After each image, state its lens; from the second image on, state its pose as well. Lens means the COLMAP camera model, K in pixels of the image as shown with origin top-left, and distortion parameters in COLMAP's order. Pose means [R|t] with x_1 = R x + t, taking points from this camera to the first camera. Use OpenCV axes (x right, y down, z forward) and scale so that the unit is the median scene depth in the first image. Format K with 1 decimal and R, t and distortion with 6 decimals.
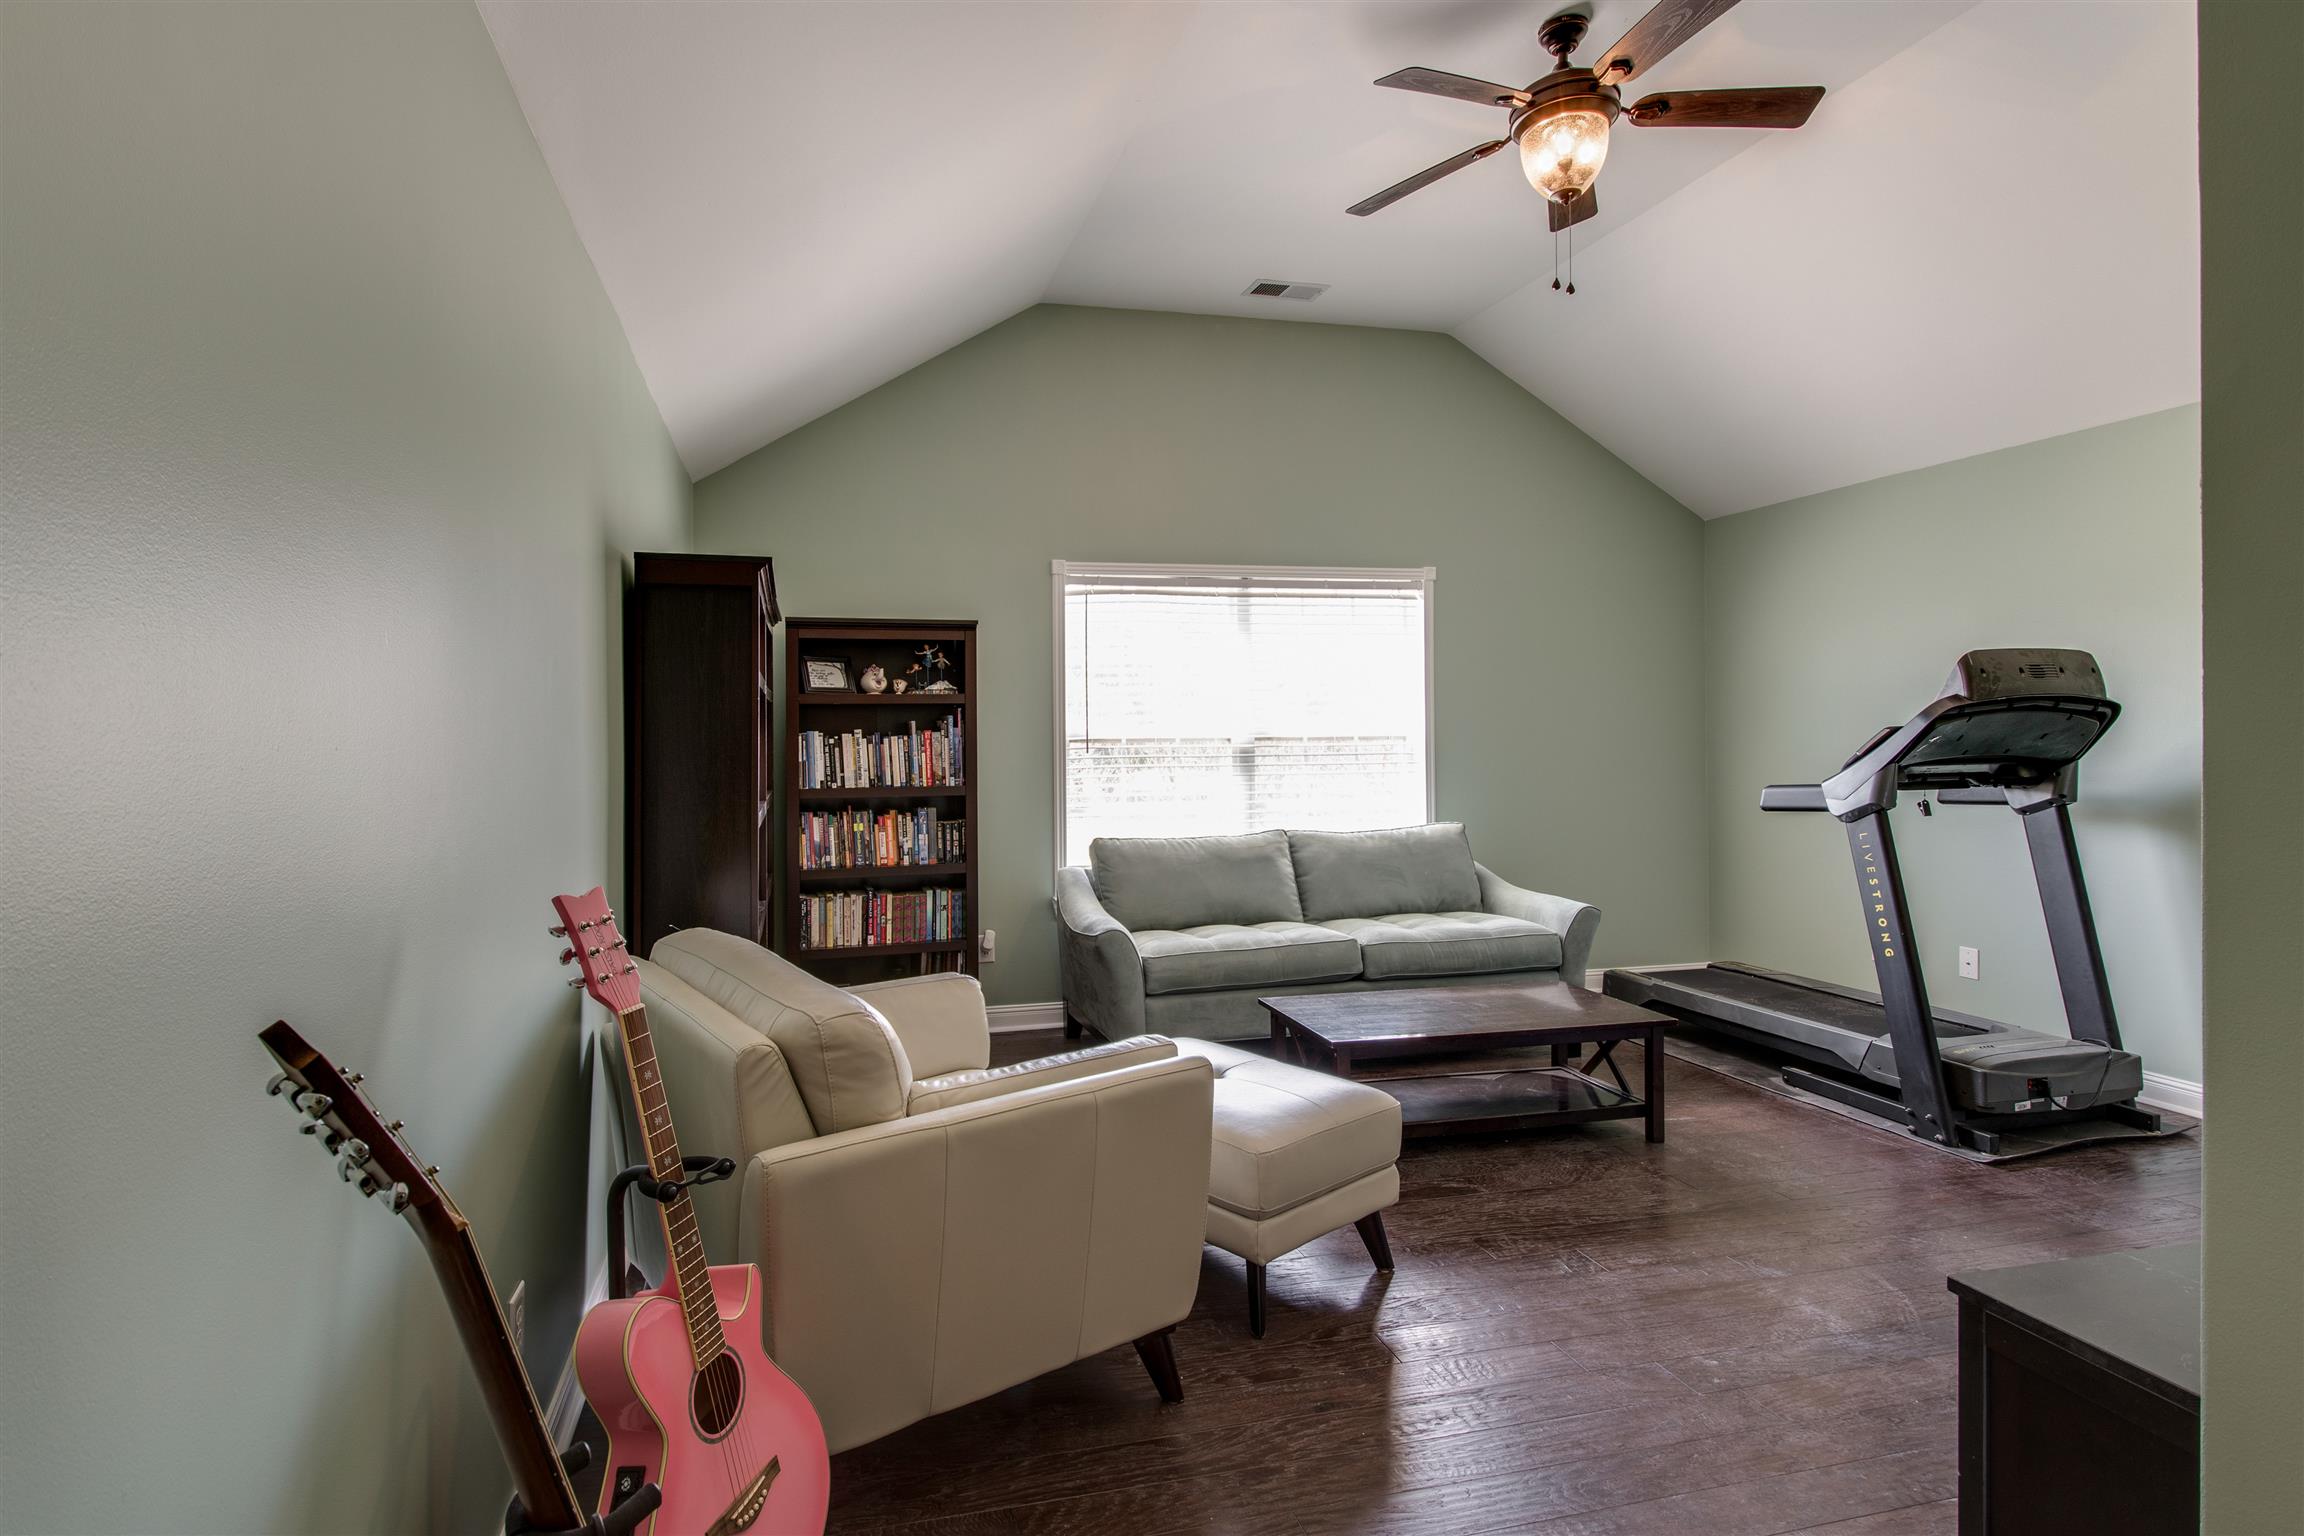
lens RADIAL K [[1148.7, 0, 1089.5], [0, 1148.7, 754.6], [0, 0, 1]] dist [-0.000977, -0.000962]
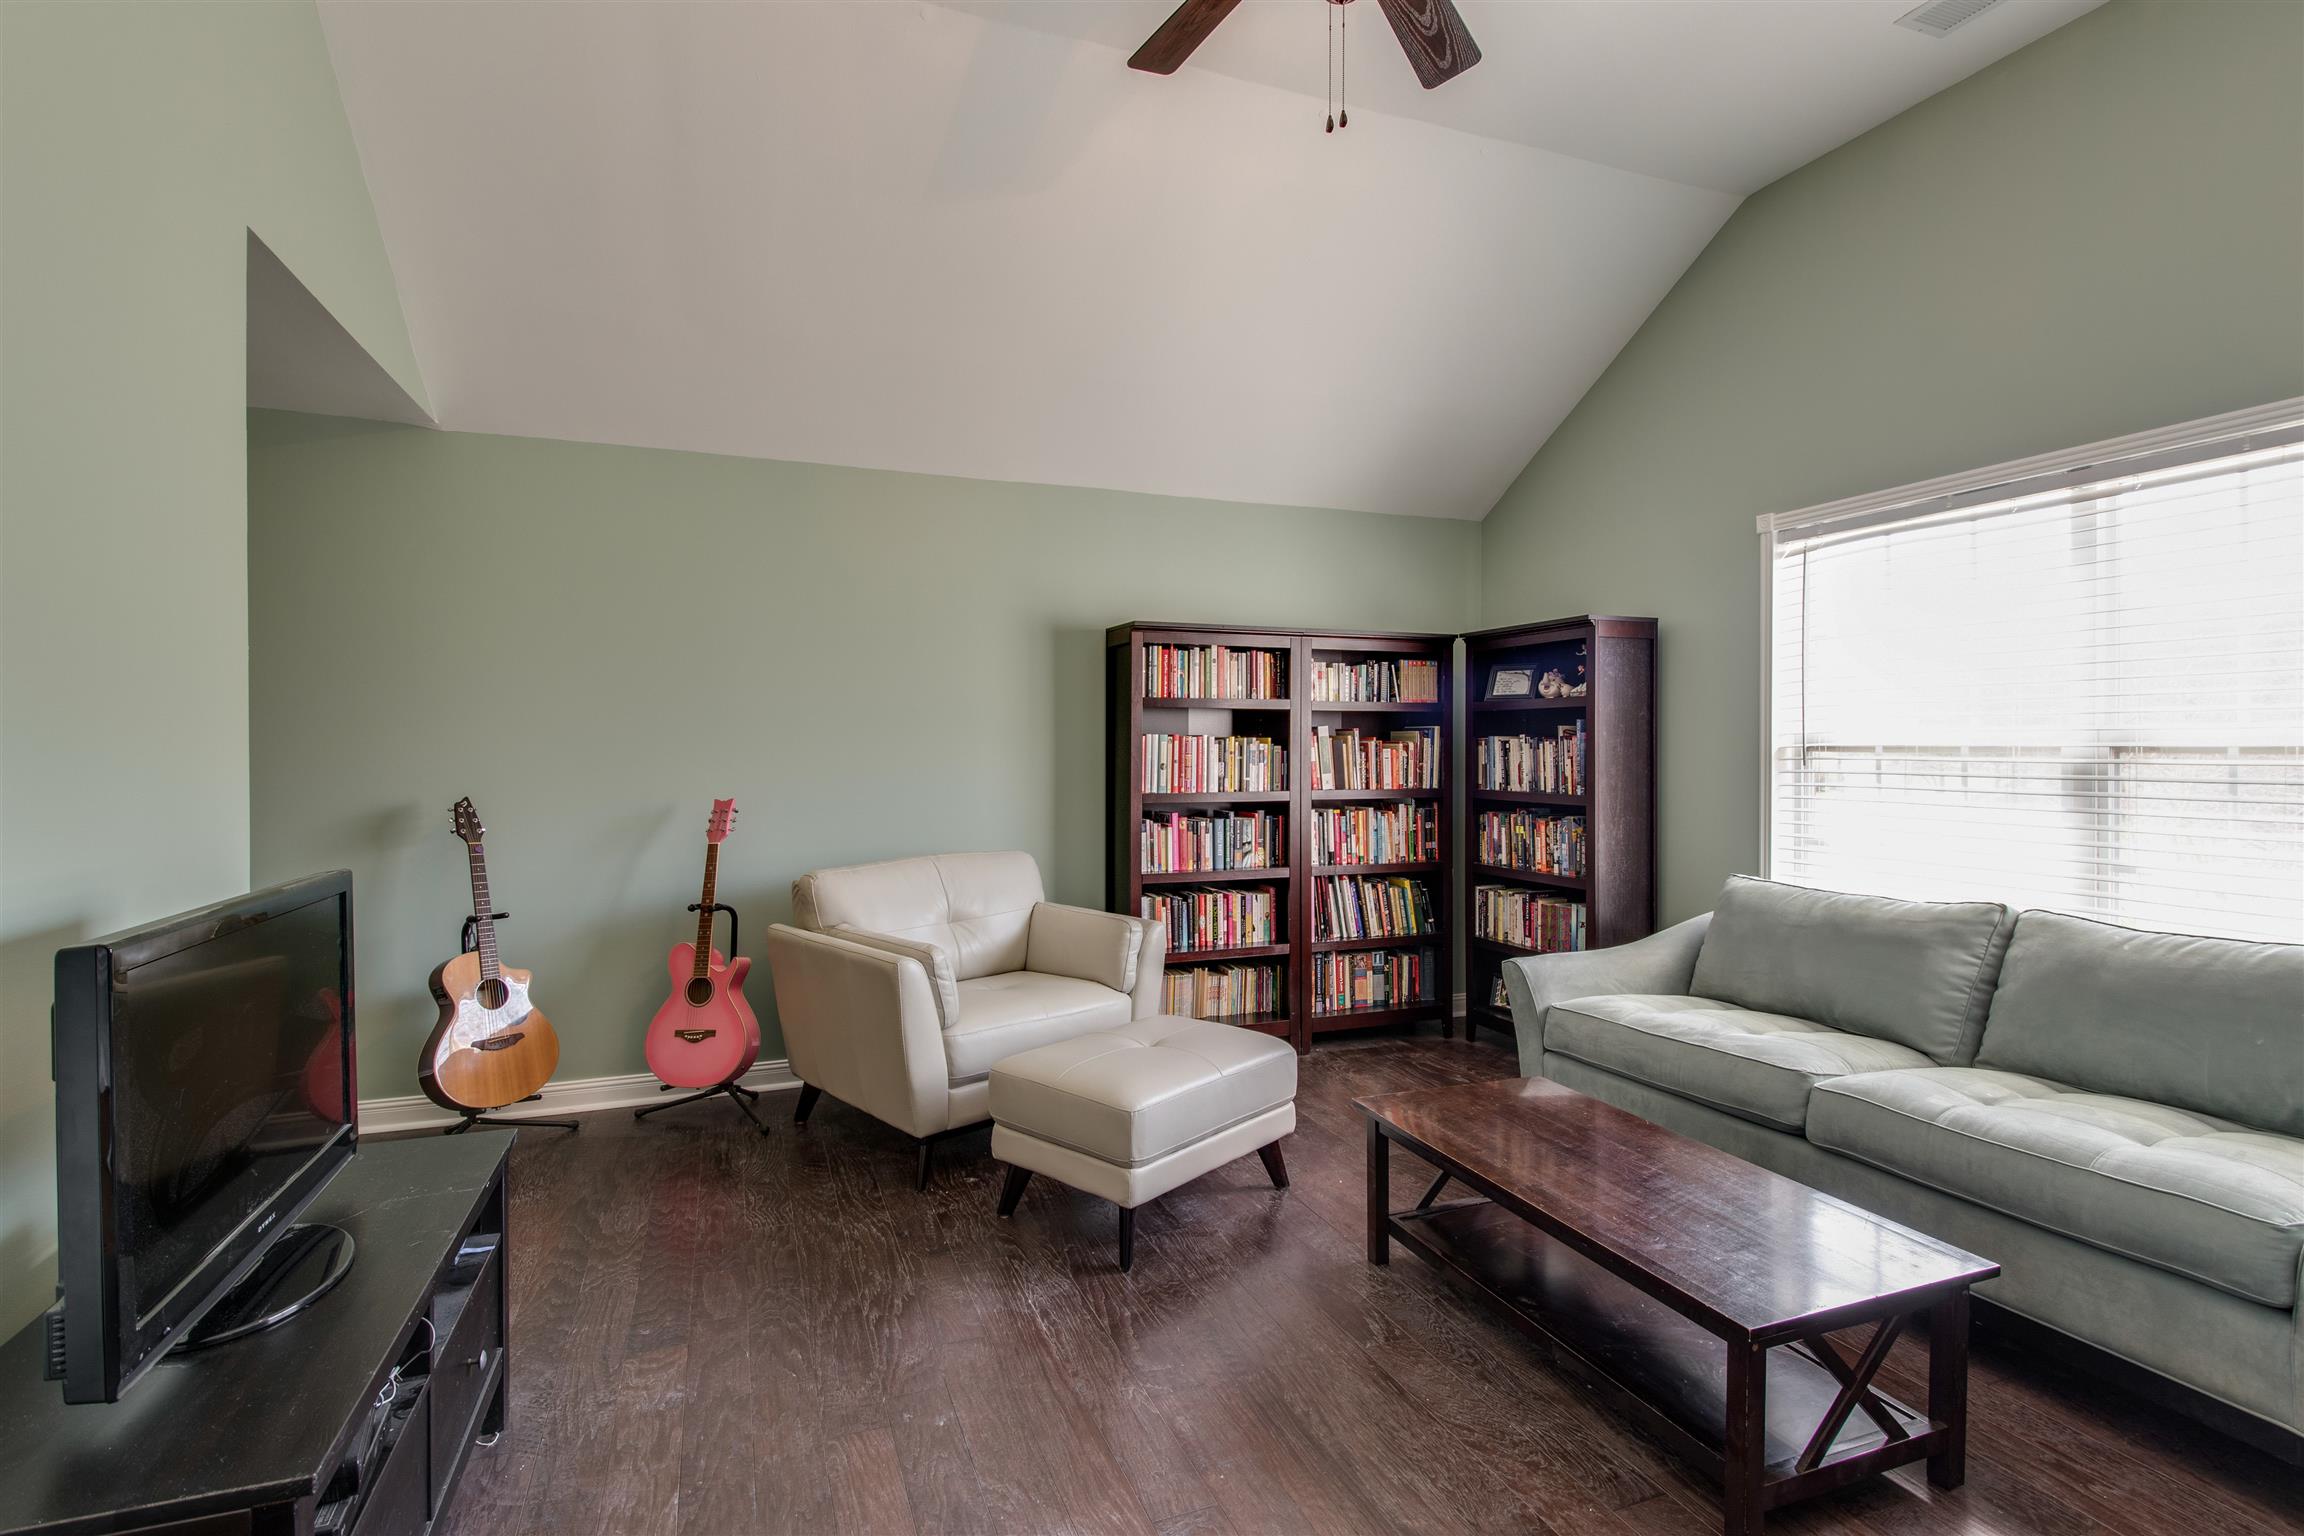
lens RADIAL K [[1148.7, 0, 1153.0], [0, 1148.7, 756.1], [0, 0, 1]] dist [-0.000977, -0.000962]
pose [[0.112119, 0.014963, -0.993582, 0.775392], [-0.017424, 0.999762, 0.013090, -0.010160], [0.993542, 0.015845, 0.112353, 0.557261]]
